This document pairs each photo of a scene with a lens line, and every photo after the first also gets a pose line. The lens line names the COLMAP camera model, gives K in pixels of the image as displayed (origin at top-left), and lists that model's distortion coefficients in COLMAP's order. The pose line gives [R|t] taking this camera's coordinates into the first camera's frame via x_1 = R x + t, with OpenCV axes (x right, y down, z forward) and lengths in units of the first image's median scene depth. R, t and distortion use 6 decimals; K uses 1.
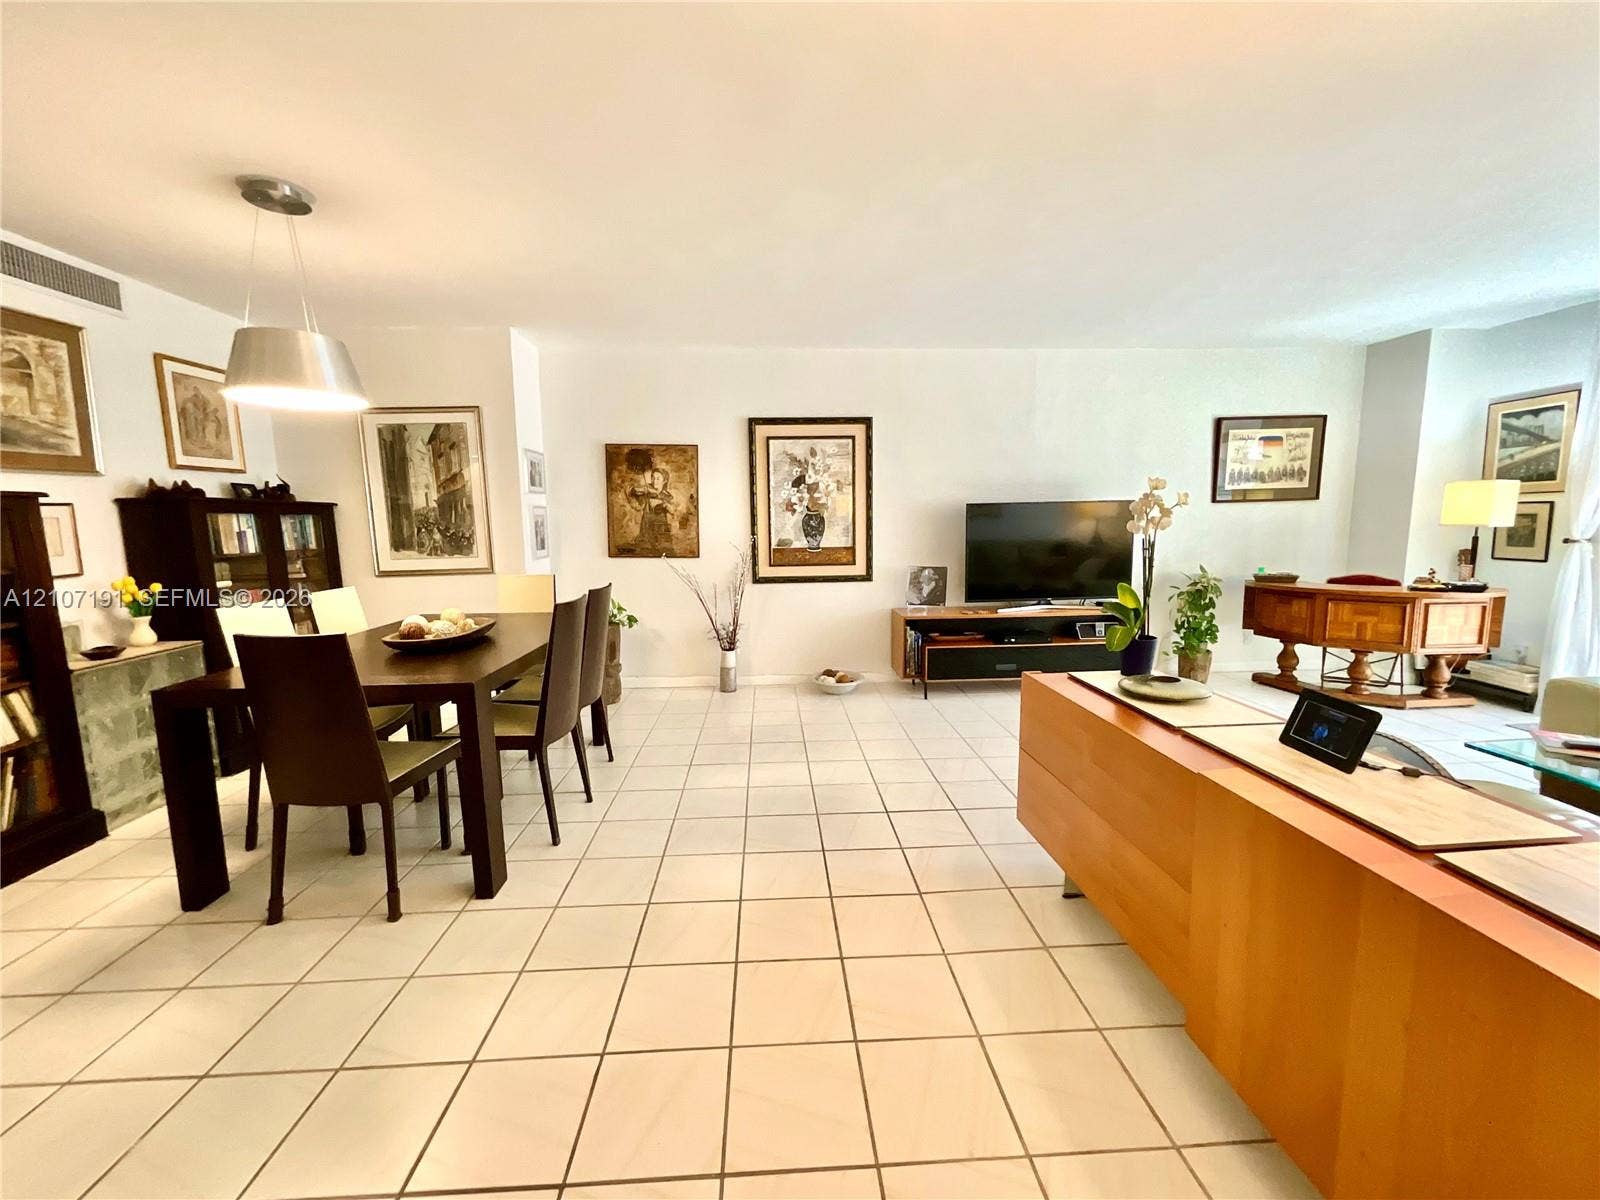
lens RADIAL K [[650.4, 0, 794.1], [0, 650.4, 604.1], [0, 0, 1]] dist [0.000086, 0.001129]
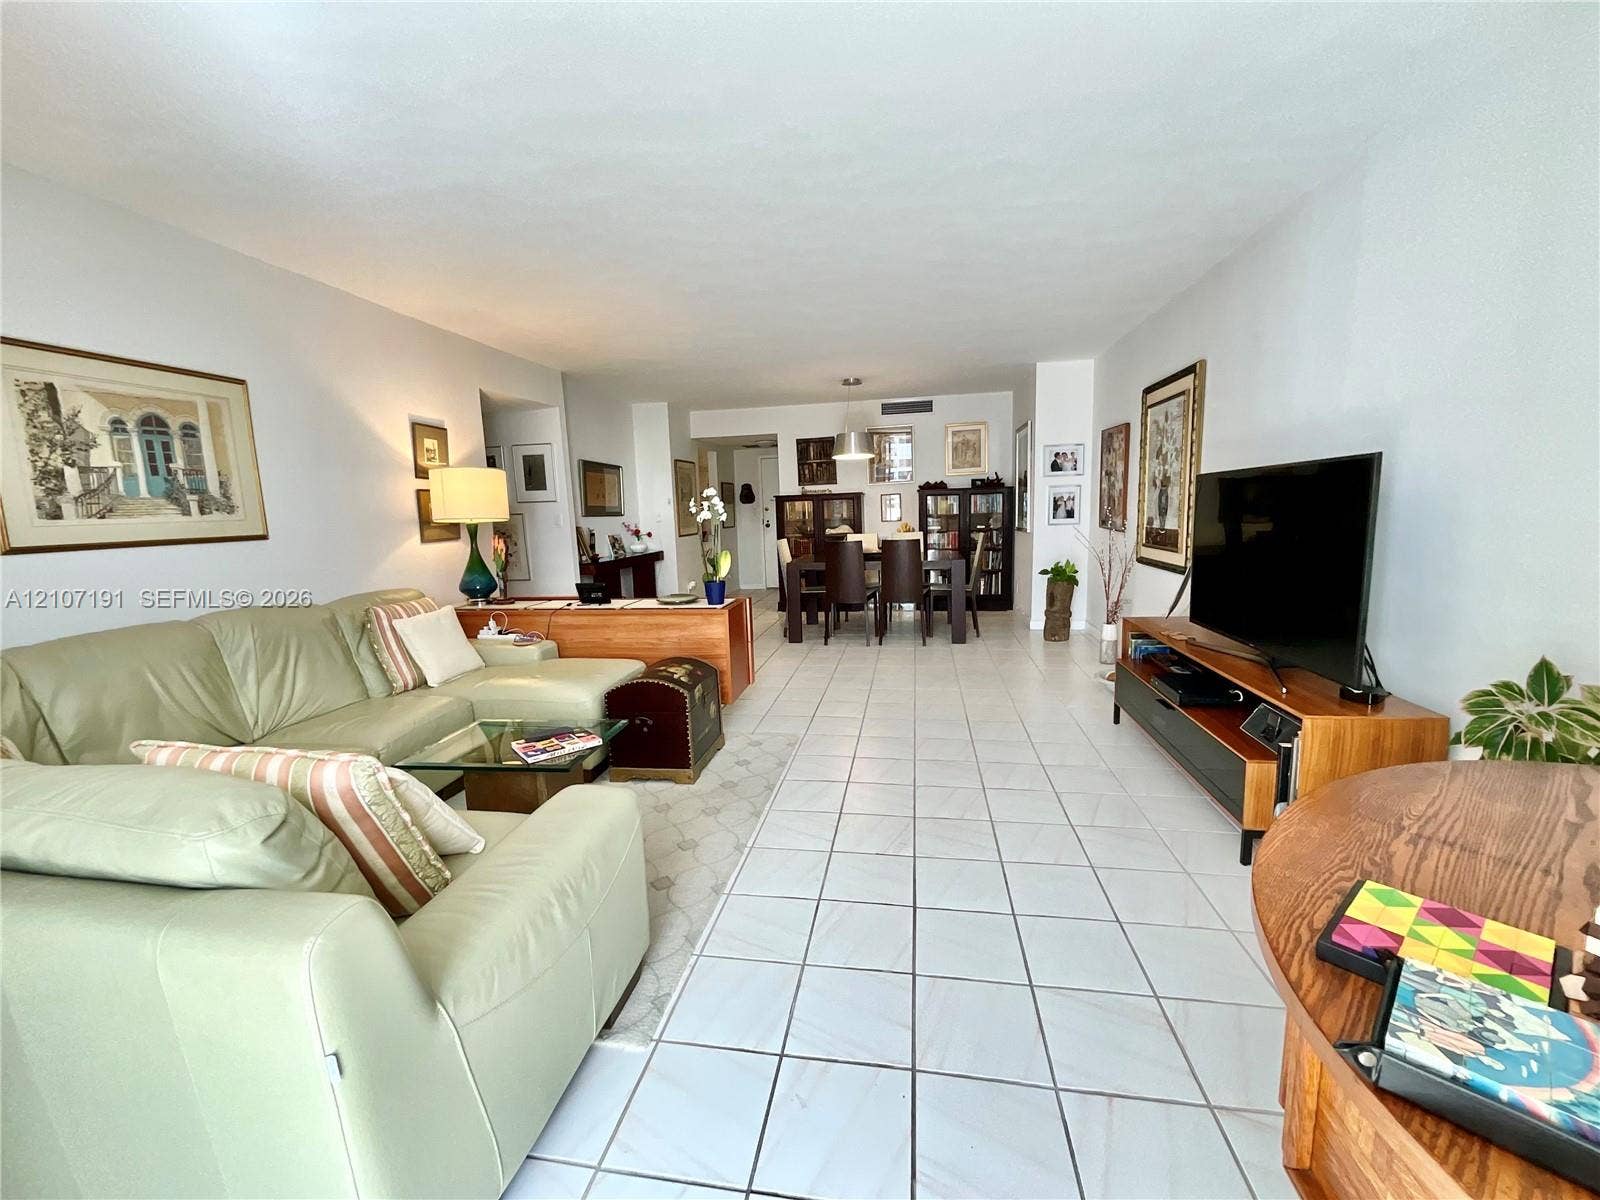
lens RADIAL K [[650.4, 0, 810.9], [0, 650.4, 602.5], [0, 0, 1]] dist [0.000086, 0.001129]
pose [[-0.206457, 0.167053, -0.964090, 1.236776], [-0.080983, 0.979020, 0.186982, -0.144849], [0.975099, 0.116678, -0.188597, 0.913581]]
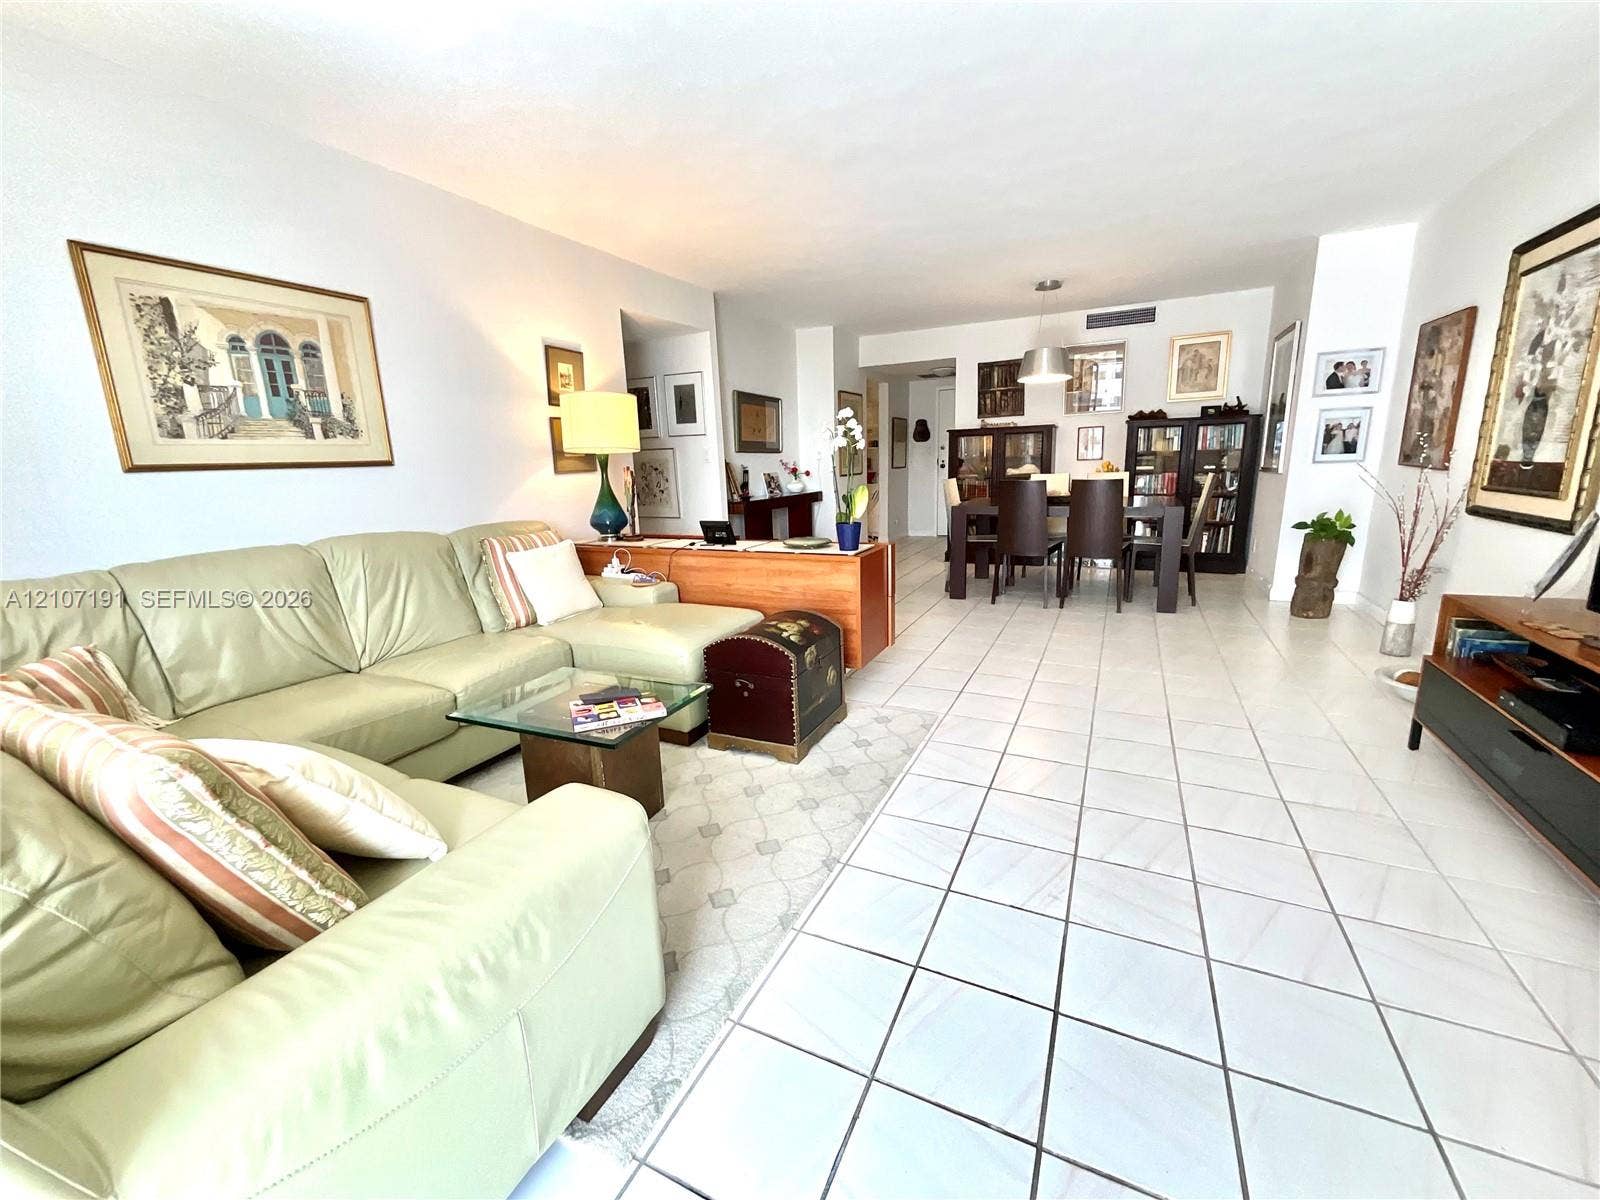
lens RADIAL K [[650.4, 0, 805.0], [0, 650.4, 602.5], [0, 0, 1]] dist [0.000086, 0.001129]
pose [[-0.478594, 0.222305, -0.849428, 1.065995], [-0.063668, 0.956085, 0.286091, -0.116885], [0.875725, 0.191003, -0.443423, 0.919573]]
